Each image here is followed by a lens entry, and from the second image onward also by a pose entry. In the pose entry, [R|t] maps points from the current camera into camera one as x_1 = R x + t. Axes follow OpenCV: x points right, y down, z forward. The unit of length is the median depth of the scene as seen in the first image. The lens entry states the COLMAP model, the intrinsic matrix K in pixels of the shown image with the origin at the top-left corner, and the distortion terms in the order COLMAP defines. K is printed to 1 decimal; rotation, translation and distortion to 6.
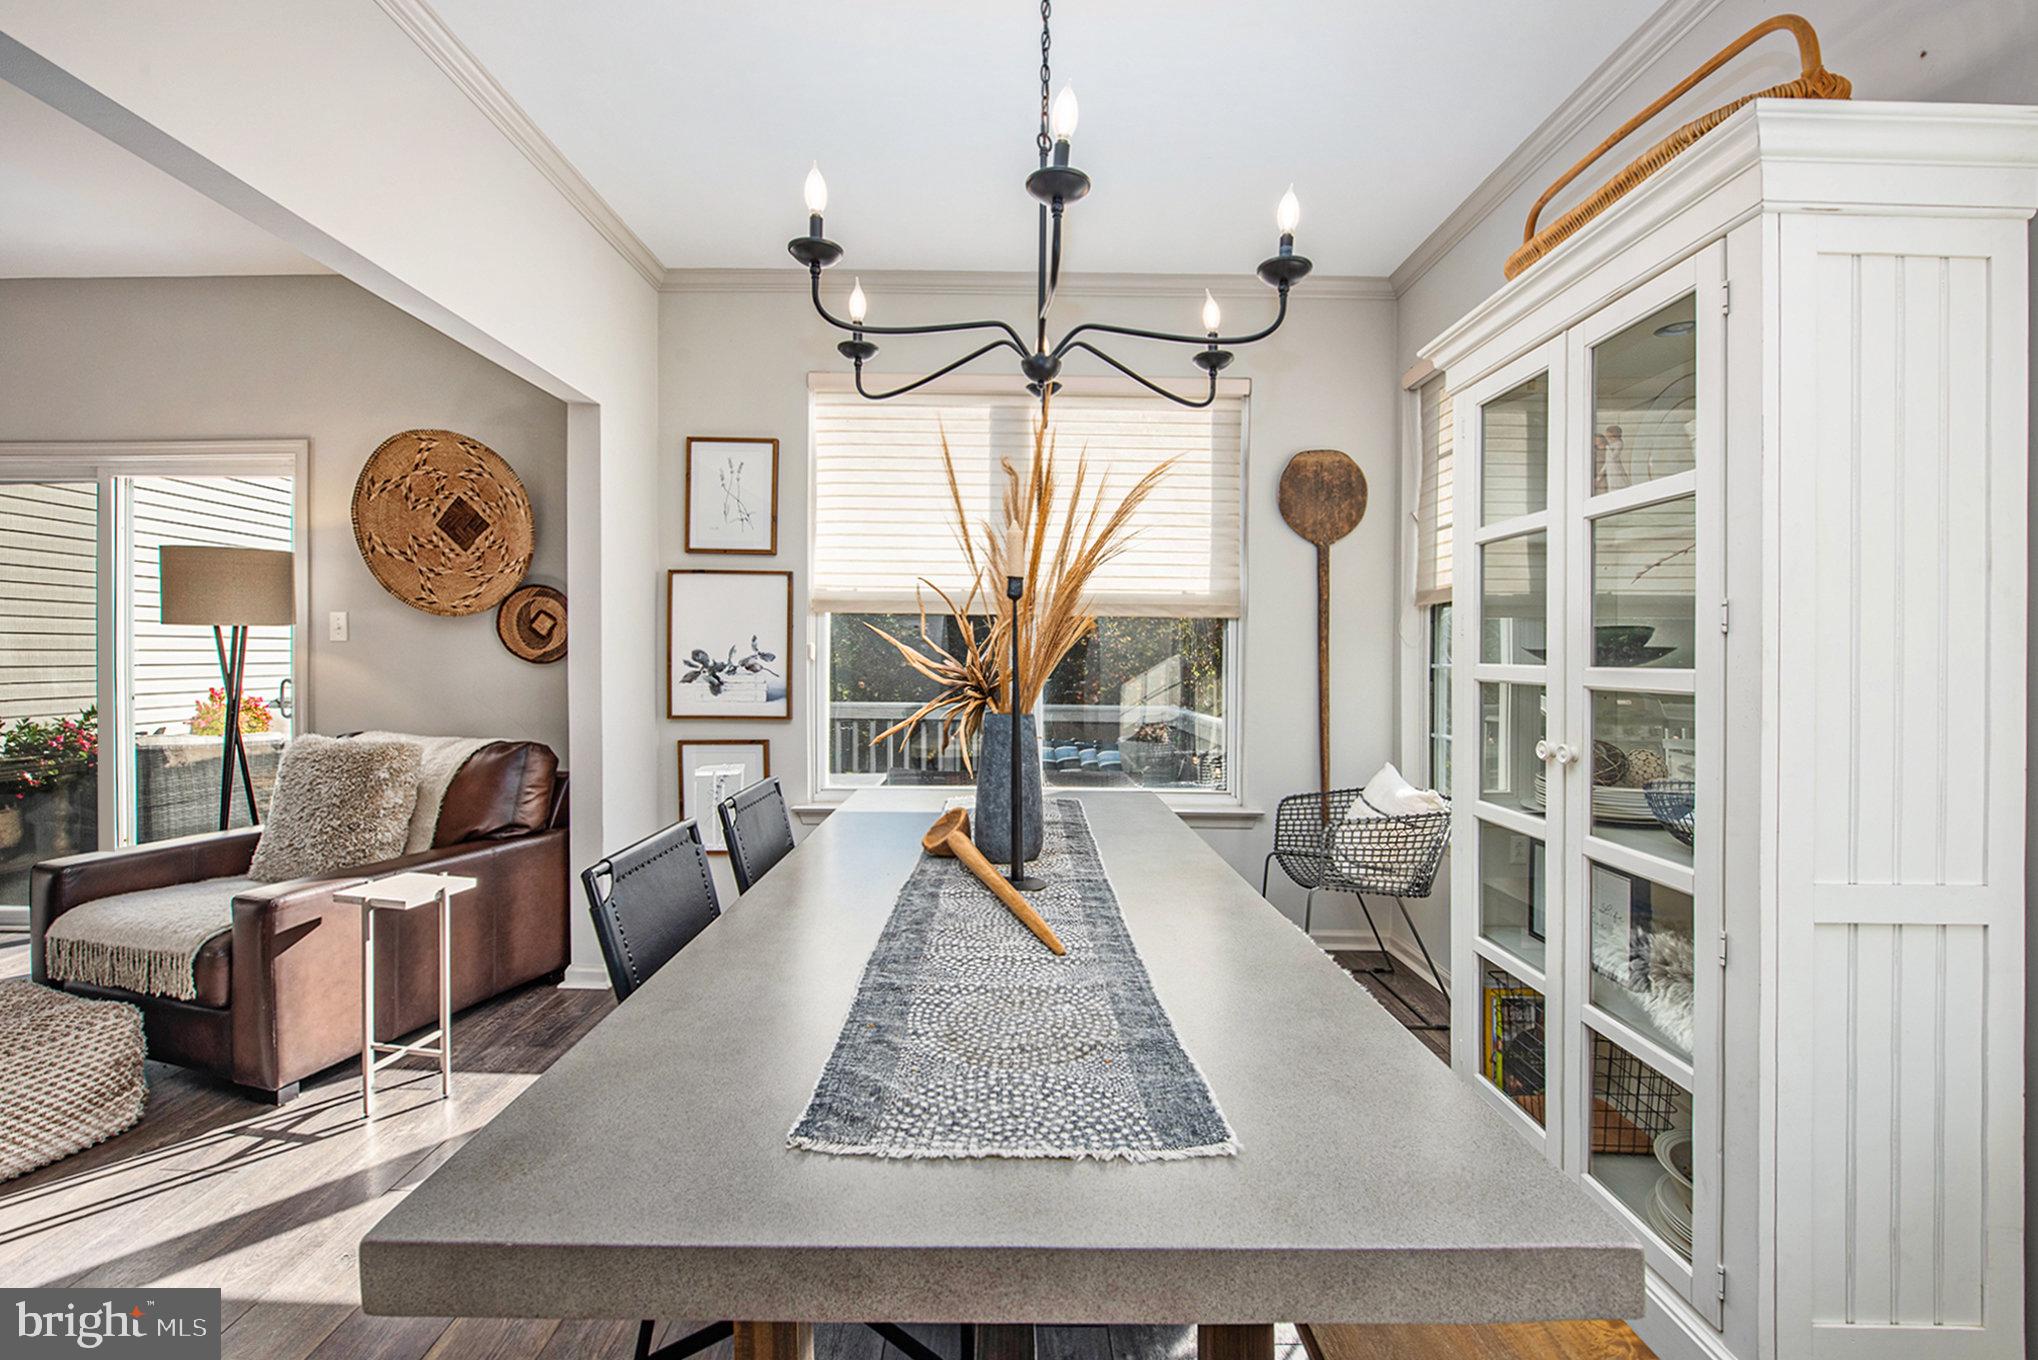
lens RADIAL K [[828.9, 0, 1021.1], [0, 828.9, 672.5], [0, 0, 1]] dist [-0.025069, -0.000043]
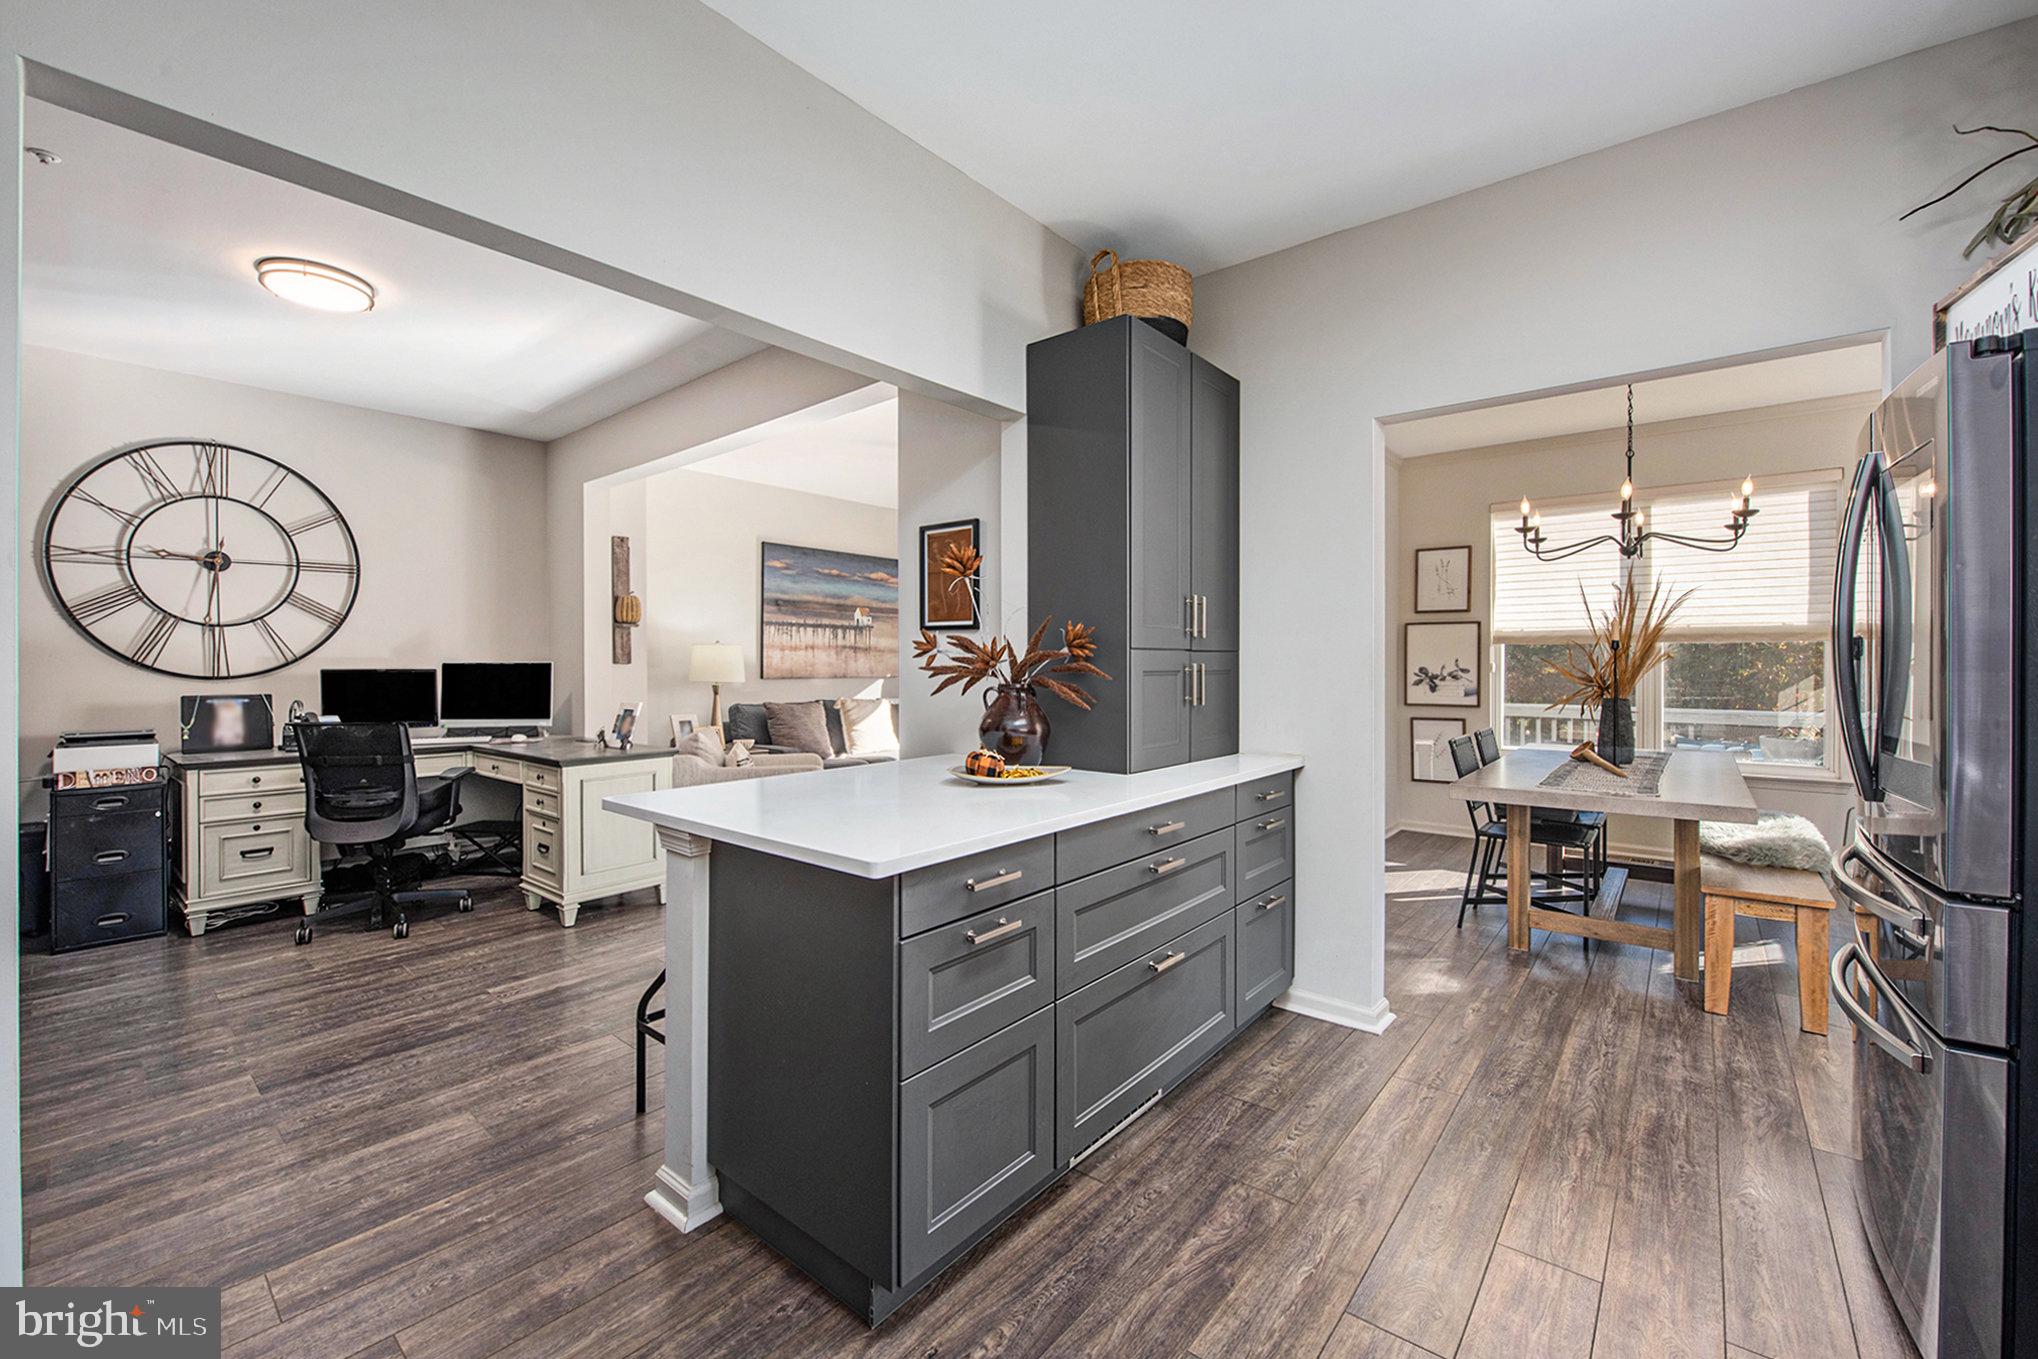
lens RADIAL K [[828.9, 0, 1021.1], [0, 828.9, 672.0], [0, 0, 1]] dist [-0.025069, -0.000043]
pose [[0.761631, -0.002435, -0.648007, 0.103515], [-0.003969, 0.999957, -0.008422, 0.001798], [0.647999, 0.008986, 0.761588, -0.923918]]
